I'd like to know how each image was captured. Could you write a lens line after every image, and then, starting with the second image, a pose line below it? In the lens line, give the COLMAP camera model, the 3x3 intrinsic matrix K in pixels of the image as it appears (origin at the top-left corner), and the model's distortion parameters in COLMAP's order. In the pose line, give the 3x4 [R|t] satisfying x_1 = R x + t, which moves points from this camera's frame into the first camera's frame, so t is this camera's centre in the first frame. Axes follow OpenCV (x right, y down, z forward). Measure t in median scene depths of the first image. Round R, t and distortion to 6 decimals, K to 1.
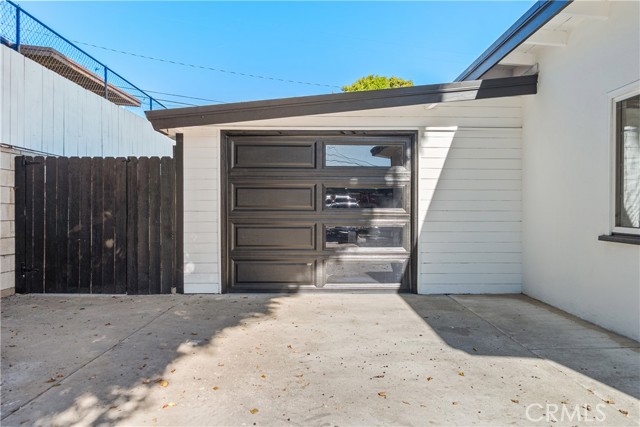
lens RADIAL K [[506.9, 0, 320.0], [0, 506.9, 213.5], [0, 0, 1]] dist [0.004354, 0.001523]
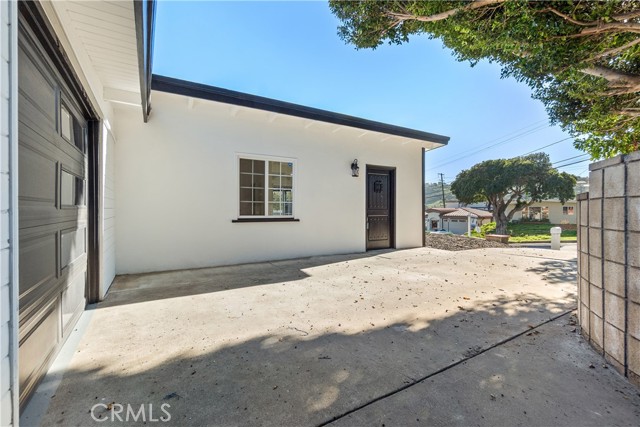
lens RADIAL K [[281.8, 0, 319.4], [0, 281.8, 207.5], [0, 0, 1]] dist [-0.002029, -0.000320]
pose [[-0.506759, 0.001008, 0.862087, -0.442283], [0.003881, 0.999992, 0.001112, -0.005283], [-0.862079, 0.003909, -0.506759, 0.943312]]
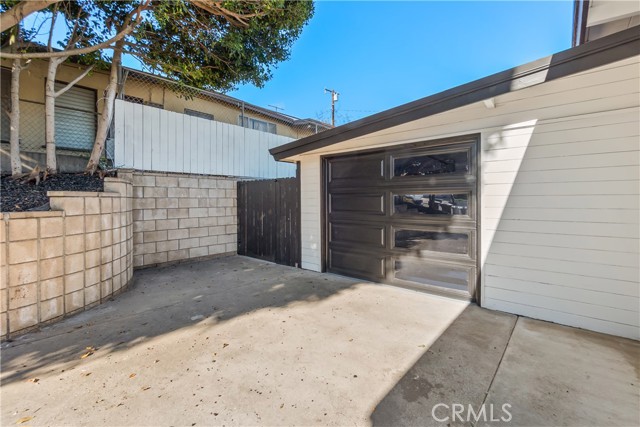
lens RADIAL K [[281.8, 0, 319.4], [0, 281.8, 207.5], [0, 0, 1]] dist [-0.002029, -0.000320]
pose [[0.746004, 0.012598, -0.665822, 0.324304], [0.000492, 0.999810, 0.019468, -0.037096], [0.665941, -0.014851, 0.745856, 0.423640]]
